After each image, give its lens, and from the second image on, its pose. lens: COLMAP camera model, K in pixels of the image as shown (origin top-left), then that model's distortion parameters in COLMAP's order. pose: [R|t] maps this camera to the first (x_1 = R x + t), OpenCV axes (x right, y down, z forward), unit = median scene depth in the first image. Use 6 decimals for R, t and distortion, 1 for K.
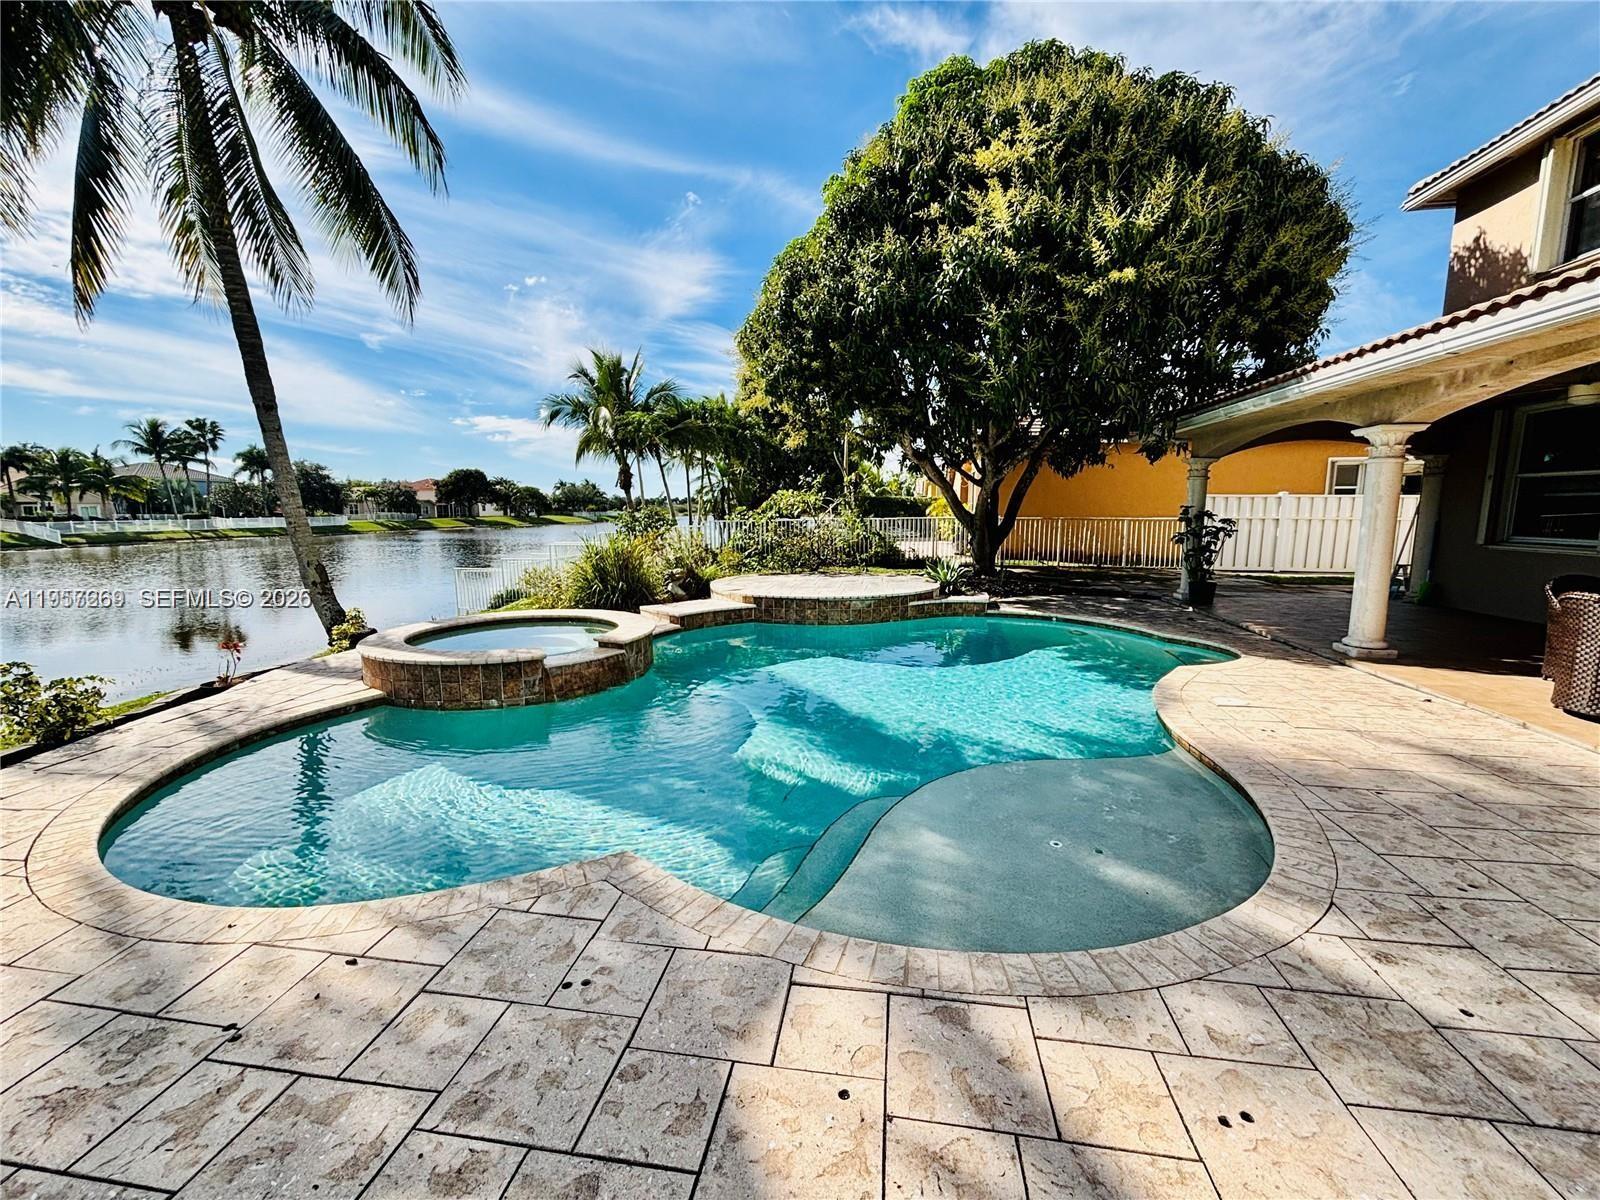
lens RADIAL K [[639.5, 0, 801.4], [0, 639.5, 604.2], [0, 0, 1]] dist [-0.001756, 0.000044]
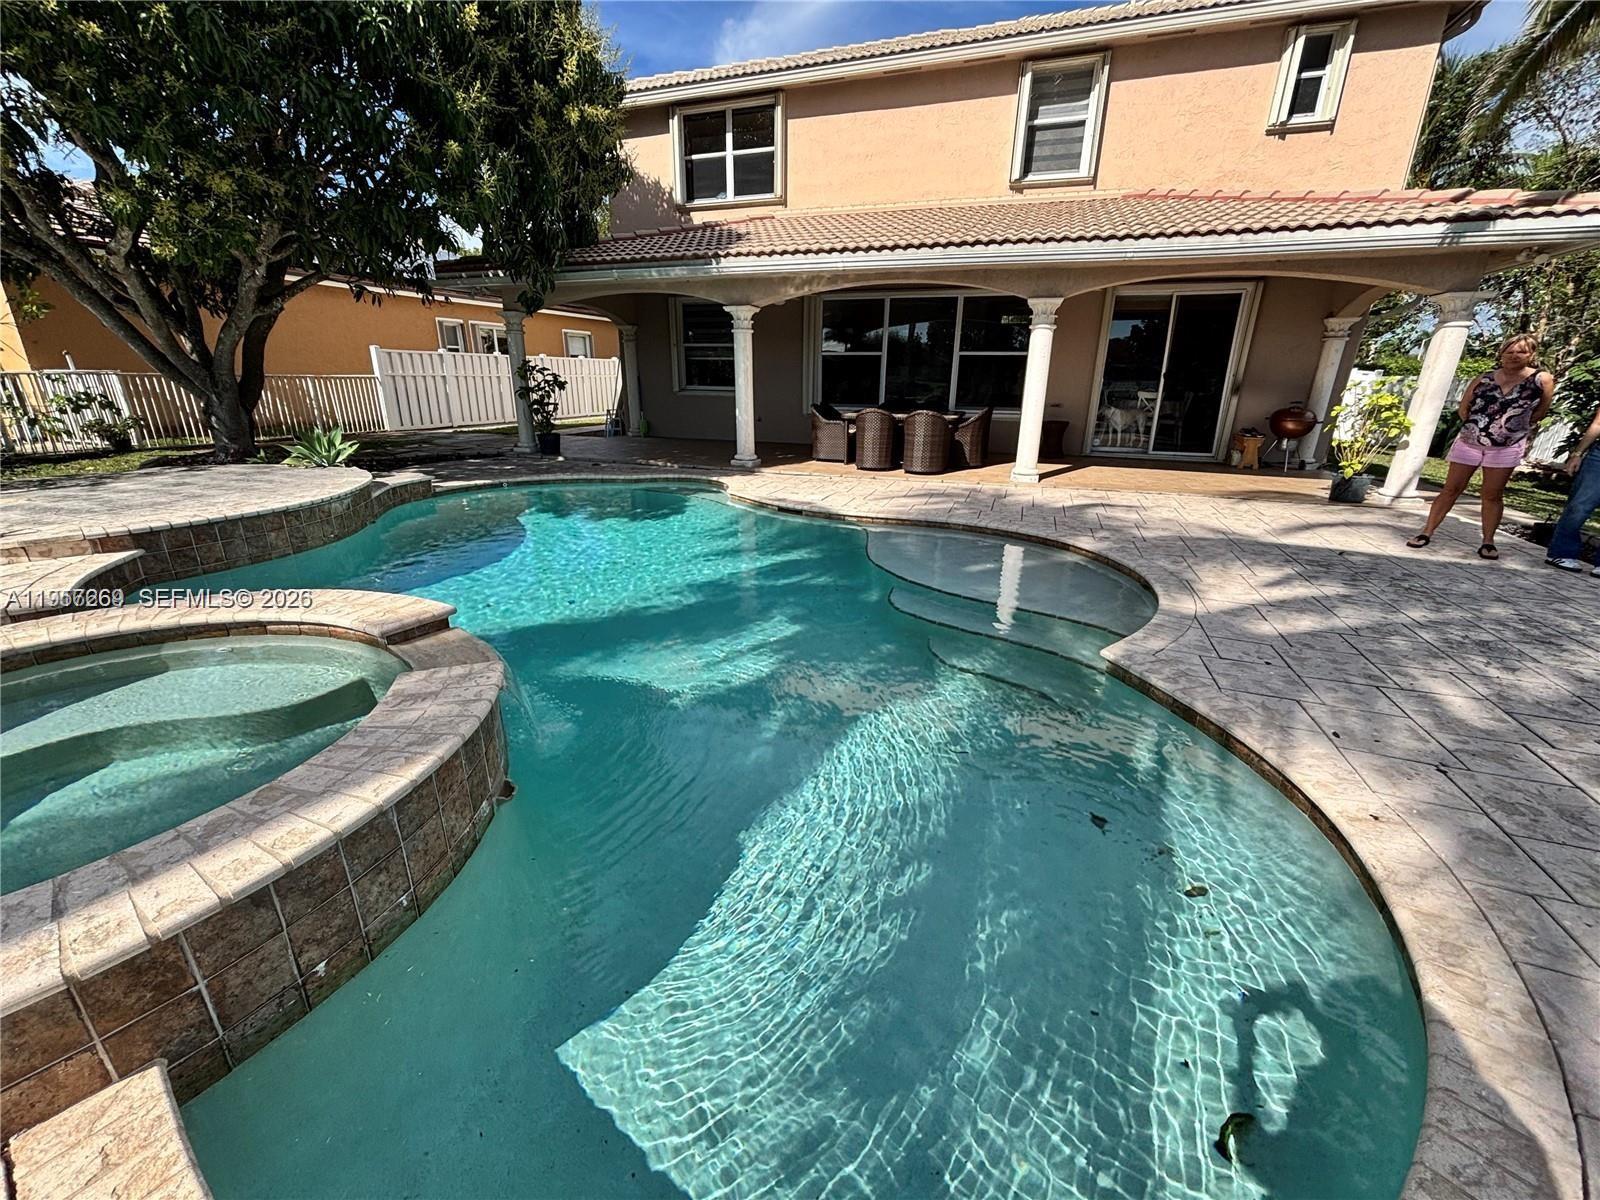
lens RADIAL K [[639.5, 0, 802.0], [0, 639.5, 594.8], [0, 0, 1]] dist [-0.001756, 0.000044]
pose [[0.185870, -0.316715, 0.930131, -0.470835], [0.134380, 0.945926, 0.295240, -0.044843], [-0.973342, 0.070115, 0.218379, 0.414472]]
